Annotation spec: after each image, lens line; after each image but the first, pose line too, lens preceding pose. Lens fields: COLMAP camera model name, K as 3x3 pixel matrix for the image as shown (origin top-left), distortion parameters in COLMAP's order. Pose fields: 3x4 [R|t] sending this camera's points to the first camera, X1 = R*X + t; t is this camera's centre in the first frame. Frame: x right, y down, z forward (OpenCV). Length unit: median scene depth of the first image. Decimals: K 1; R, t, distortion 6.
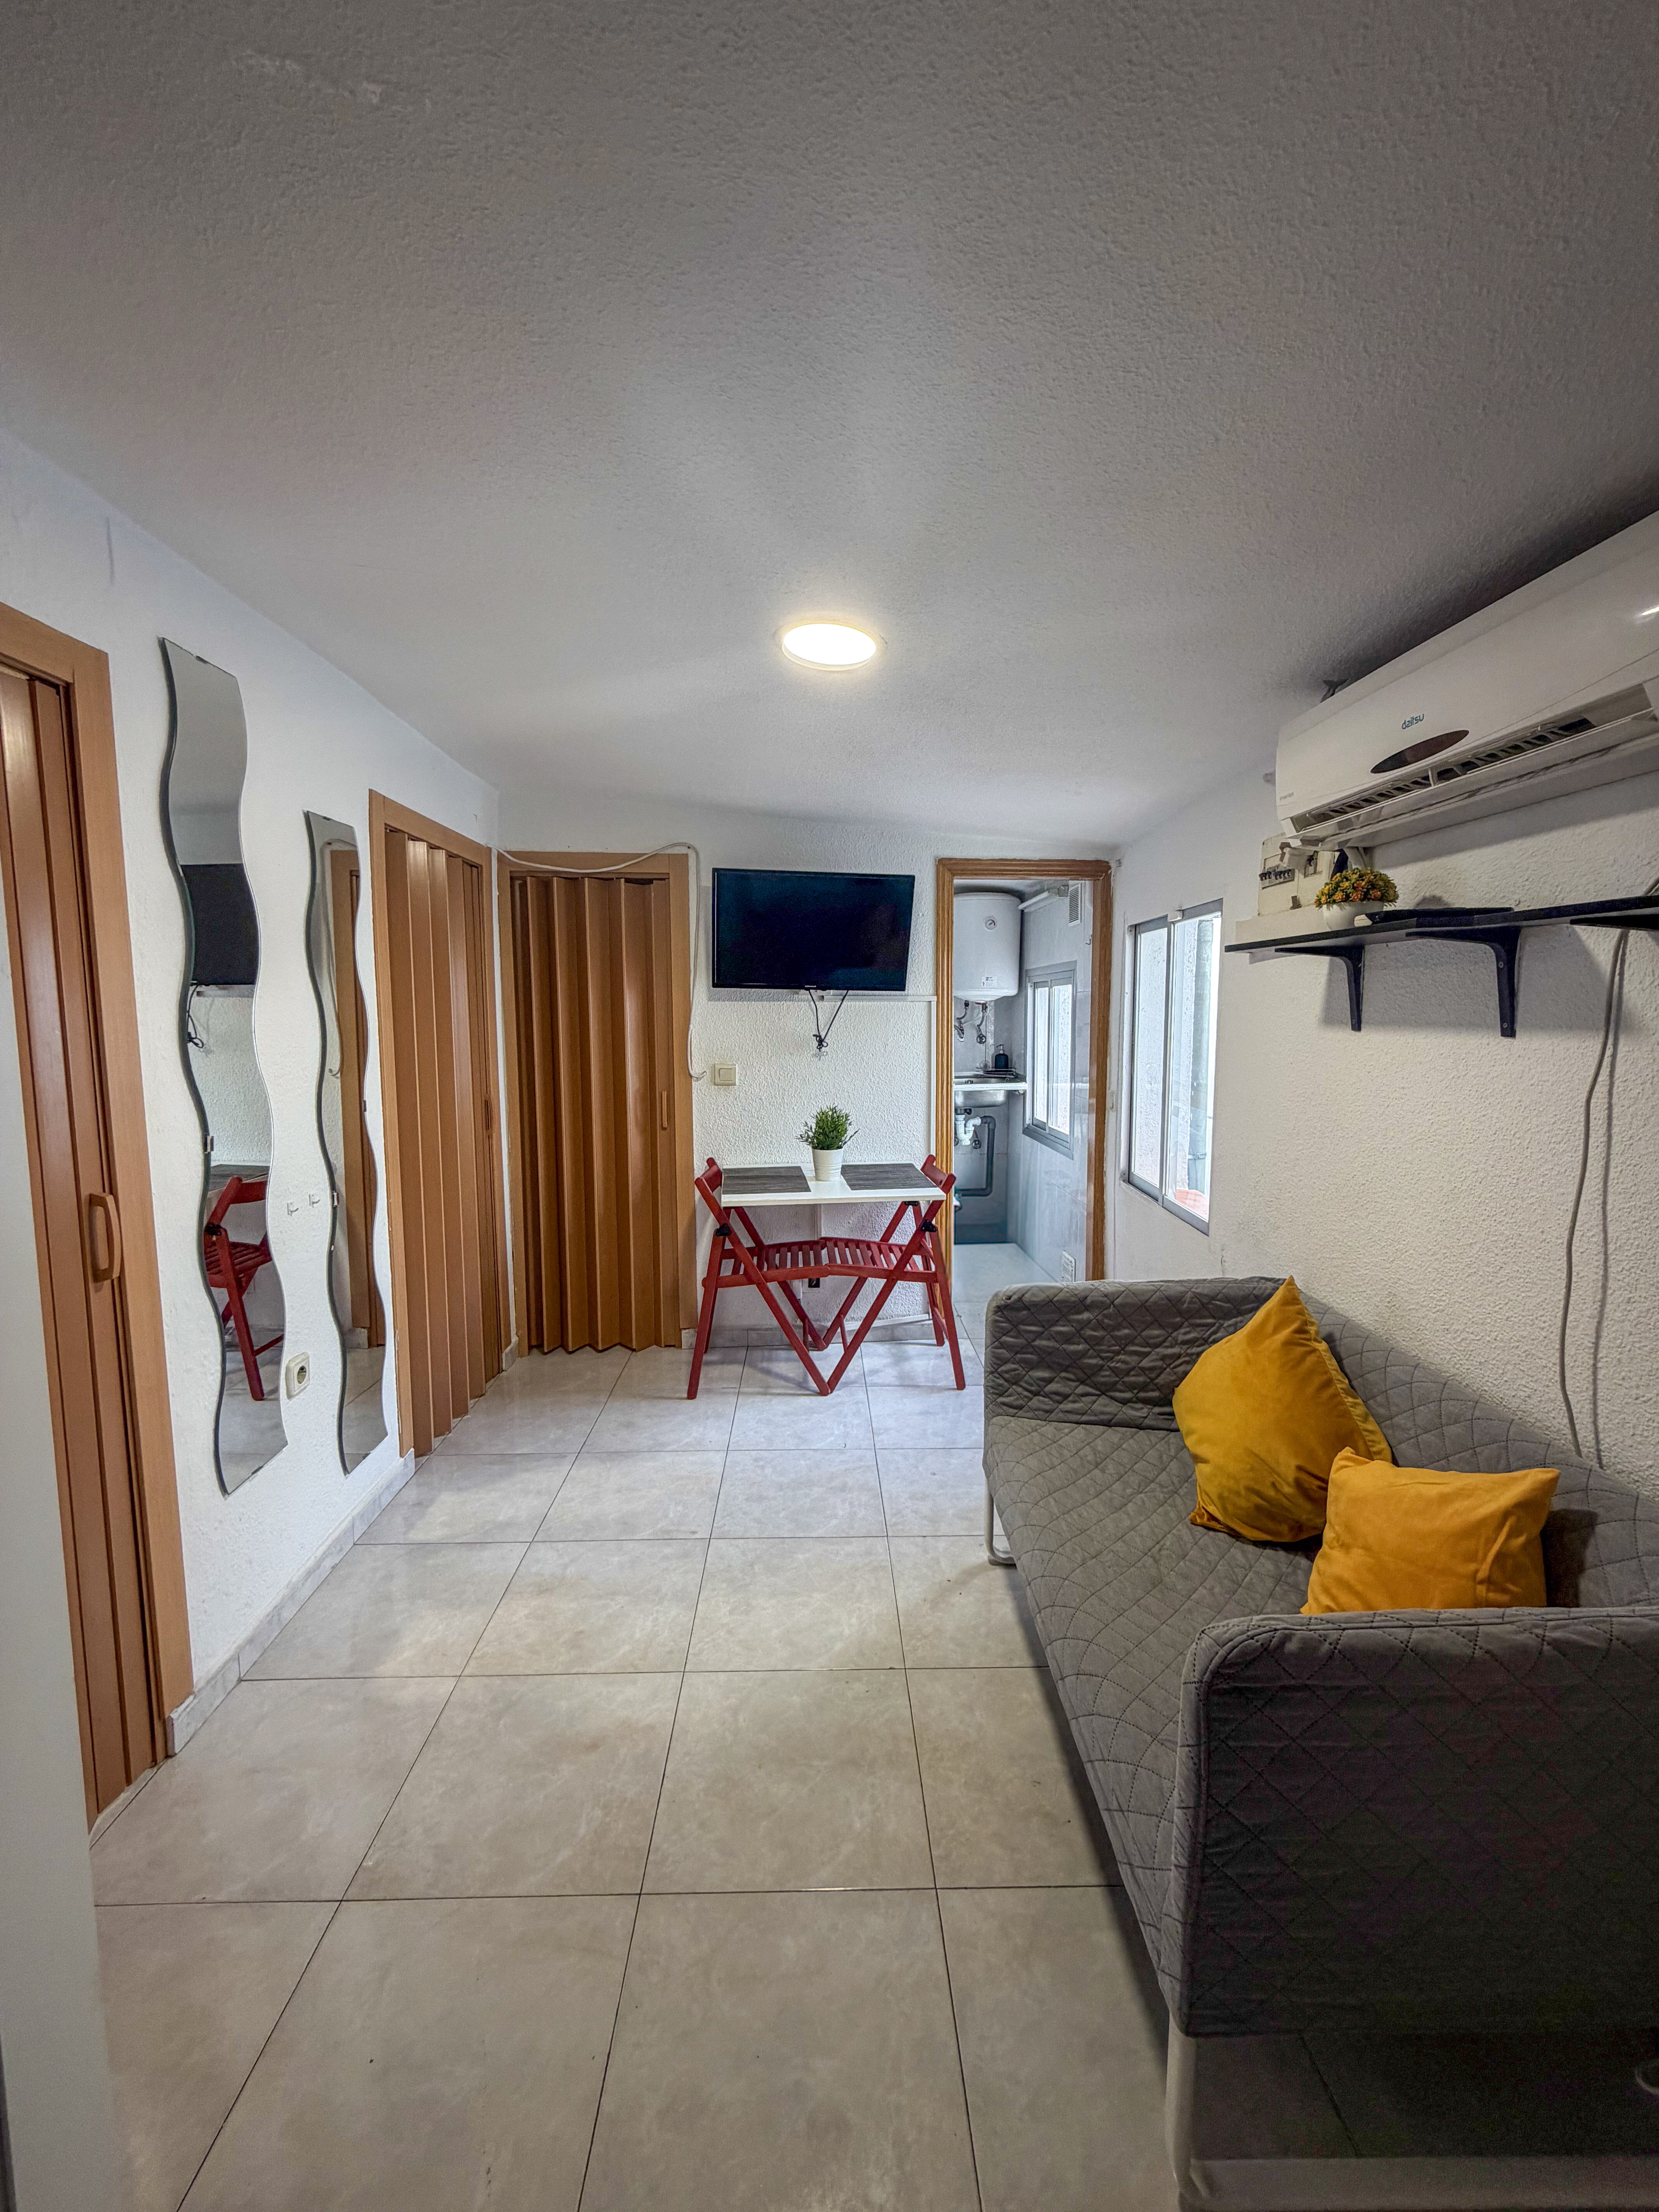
lens RADIAL K [[877.7, 0, 827.7], [0, 877.7, 1104.0], [0, 0, 1]] dist [-0.002619, -0.000386]
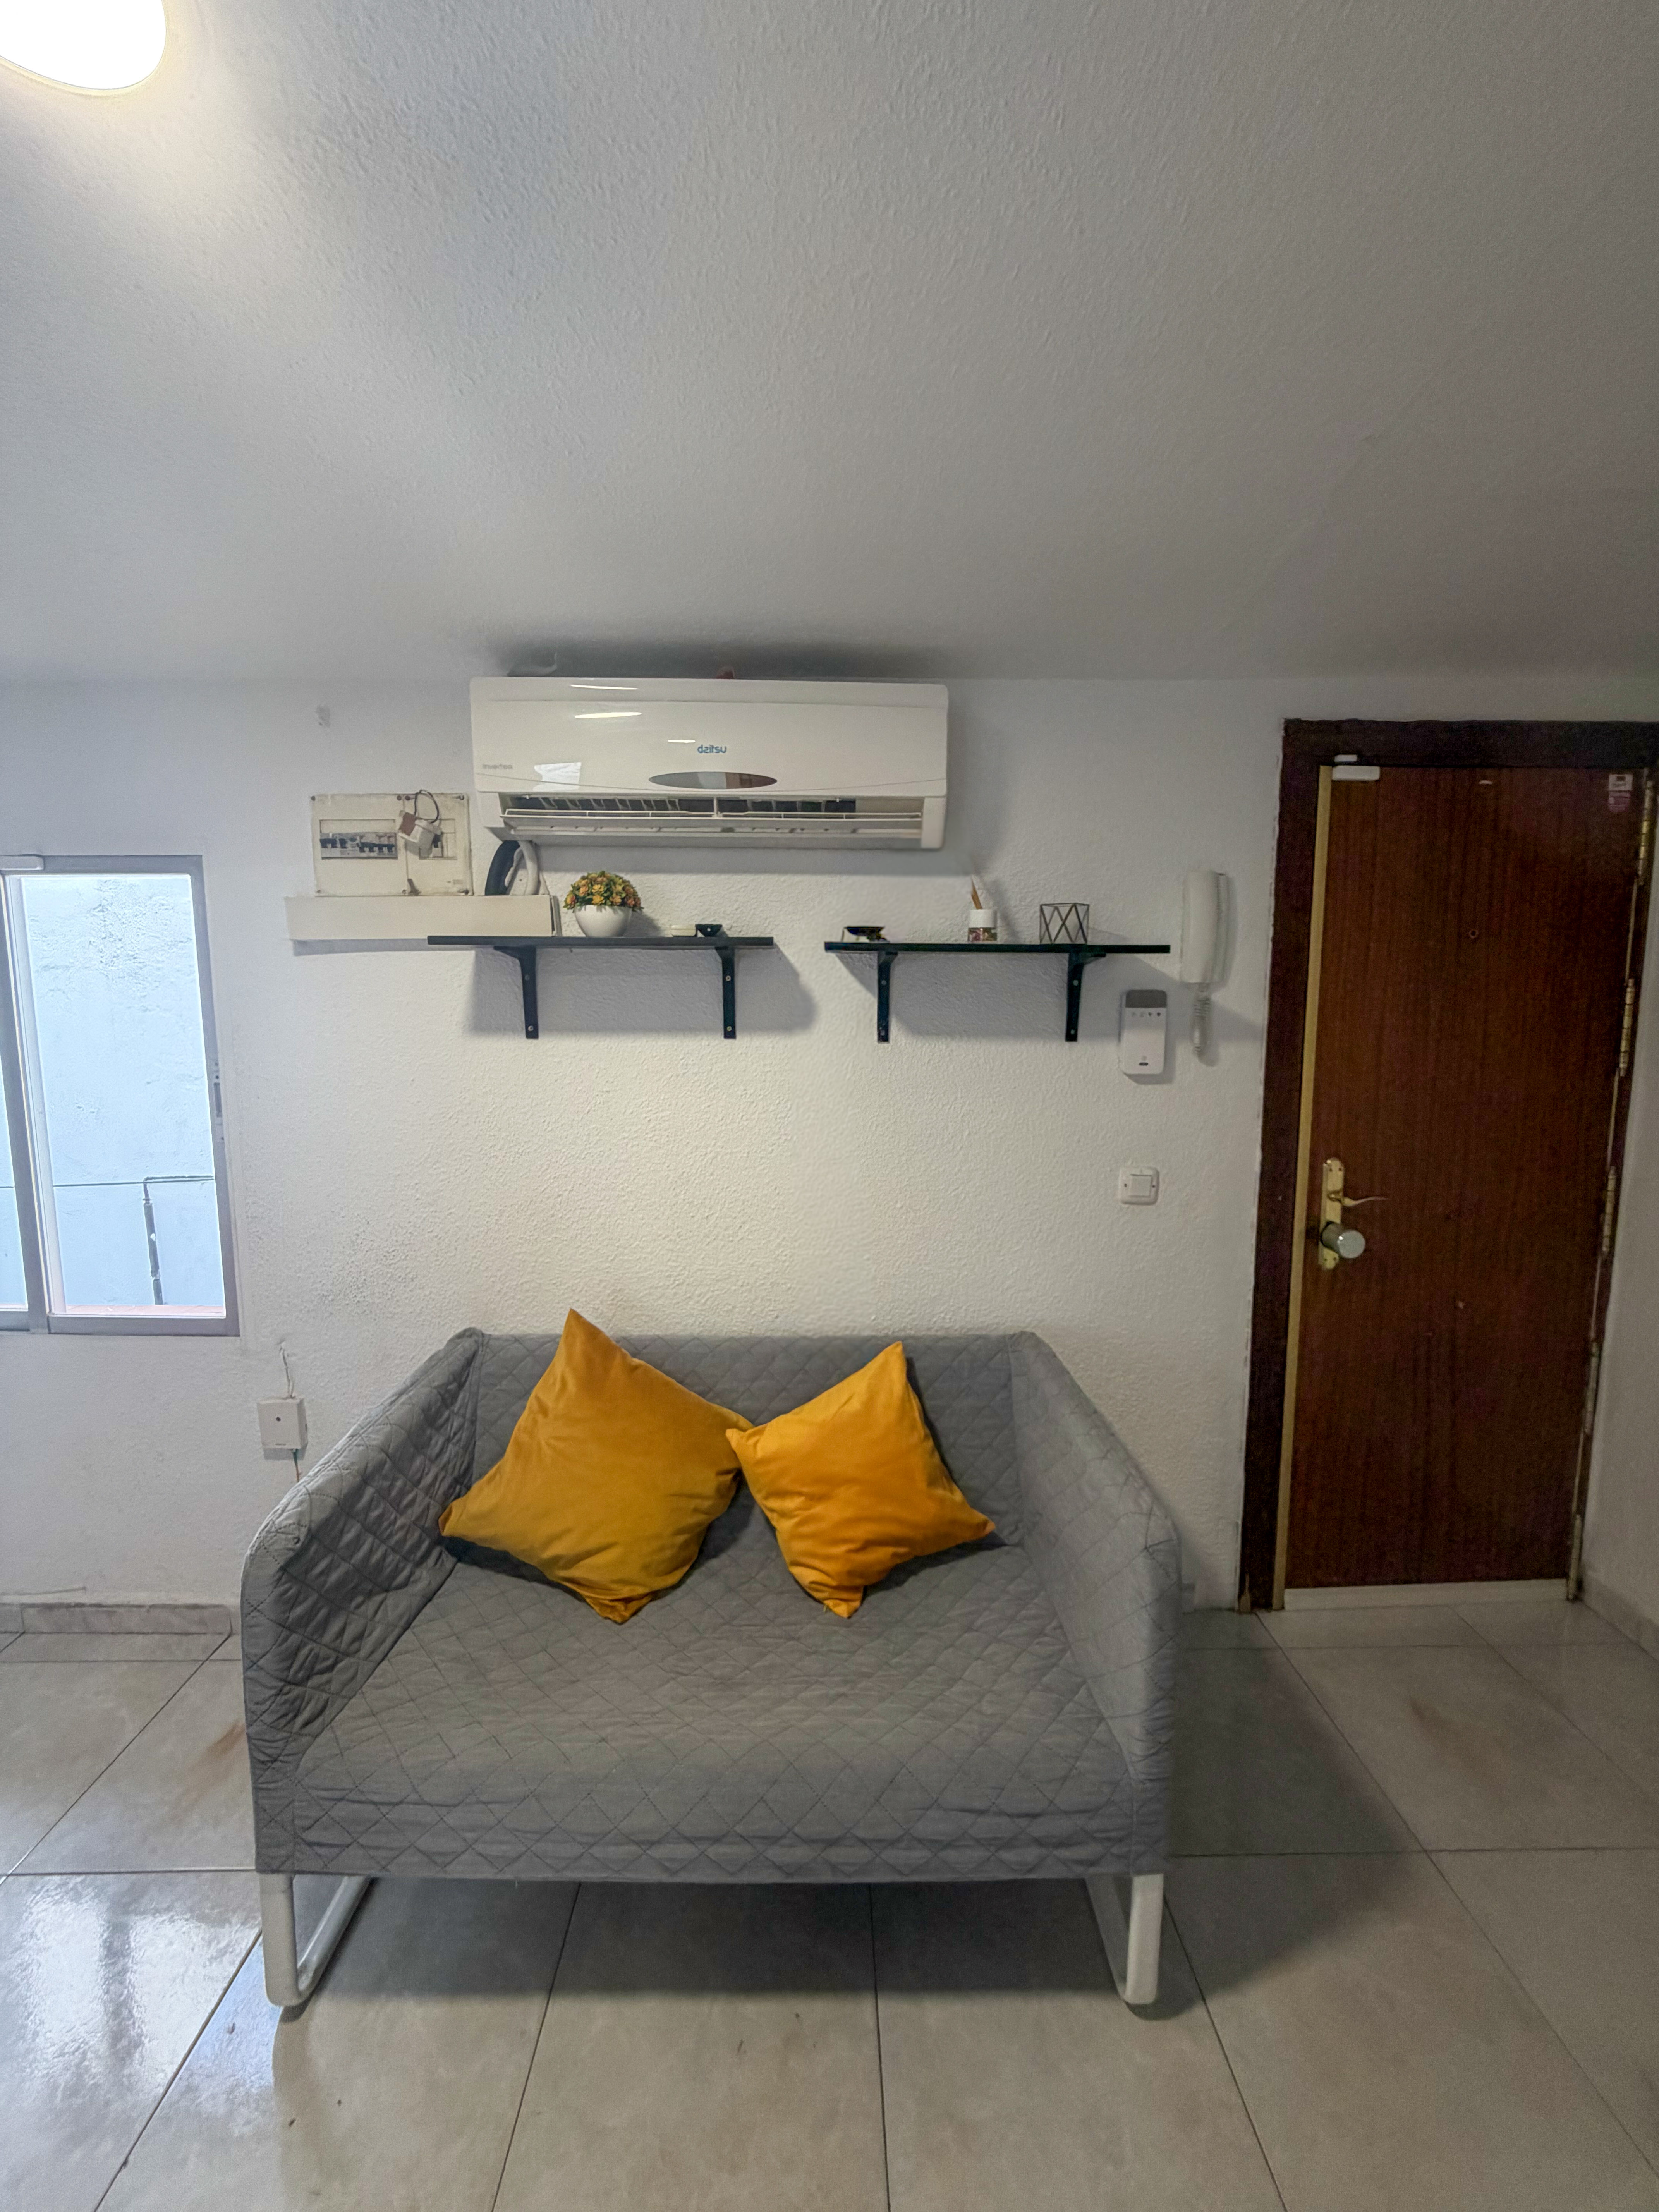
lens RADIAL K [[877.7, 0, 827.7], [0, 877.7, 1104.0], [0, 0, 1]] dist [-0.002619, -0.000386]
pose [[-0.003671, -0.103901, 0.994581, -0.317852], [0.106791, 0.988859, 0.103697, -0.071204], [-0.994275, 0.106592, 0.007466, 0.628074]]
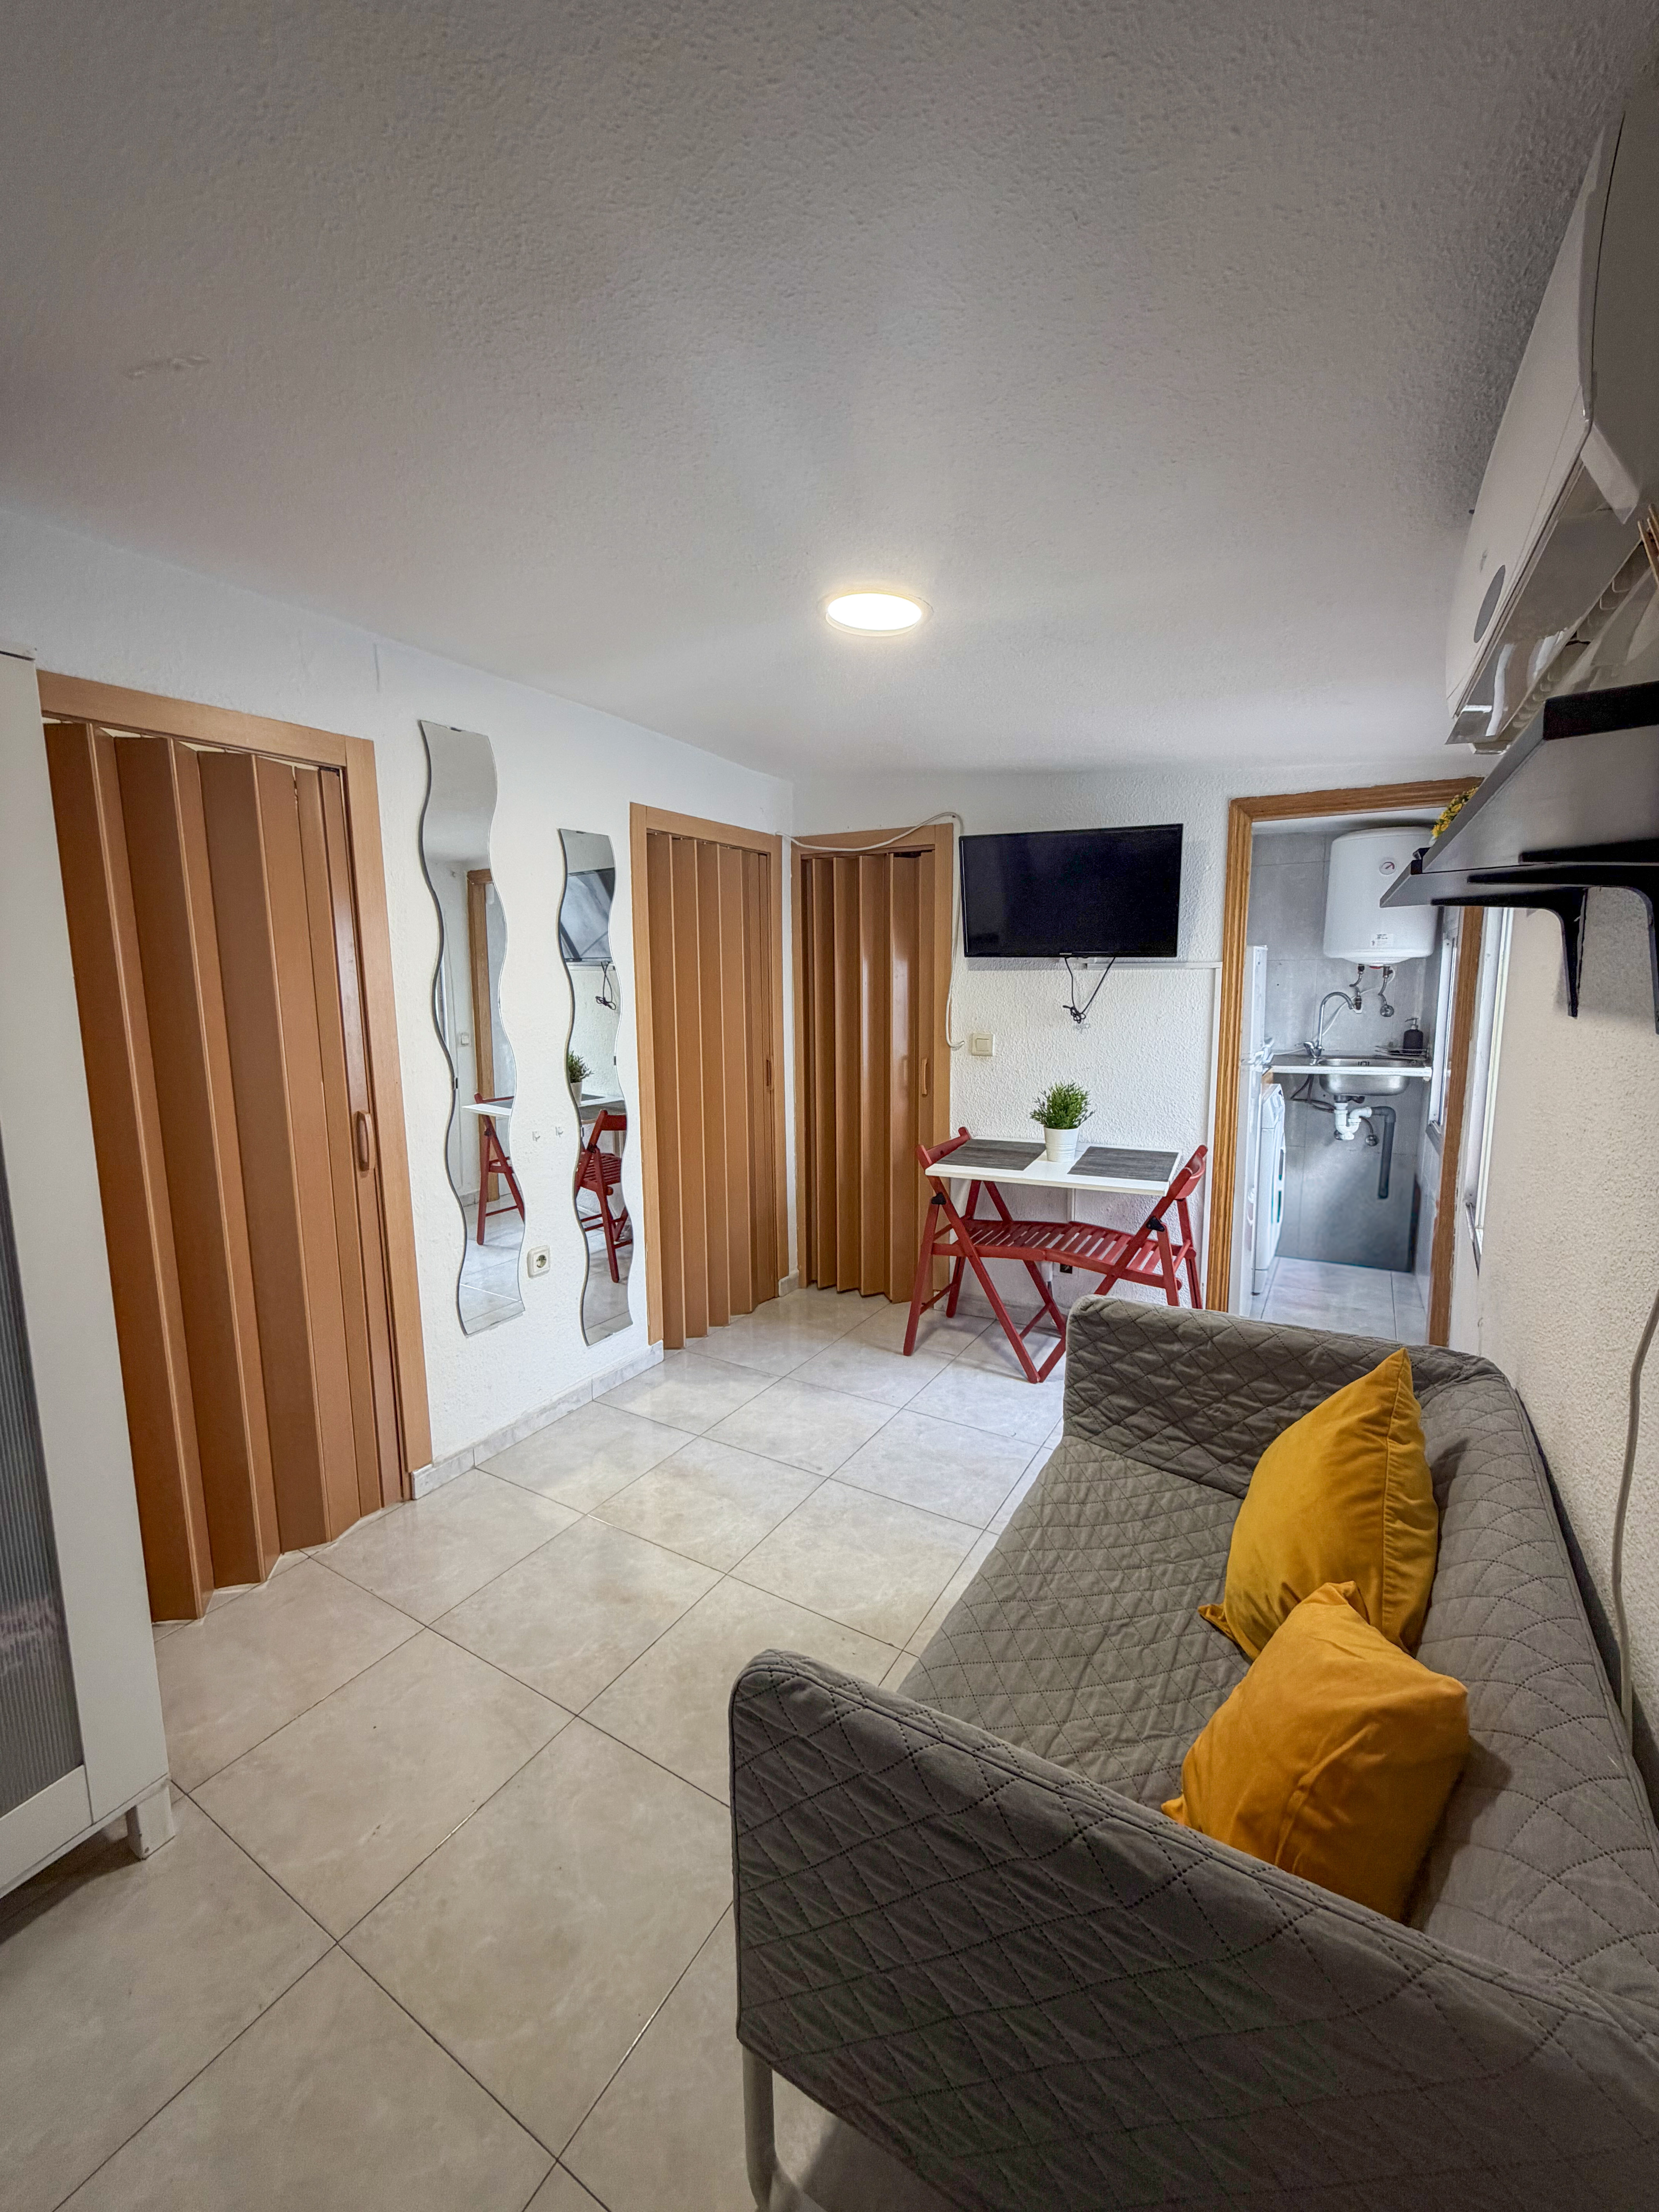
lens RADIAL K [[877.7, 0, 827.7], [0, 877.7, 1104.0], [0, 0, 1]] dist [-0.002619, -0.000386]
pose [[0.846554, 0.071809, -0.527437, 0.433928], [-0.049312, 0.997178, 0.056615, -0.023510], [0.530014, -0.021919, 0.847706, 0.108788]]
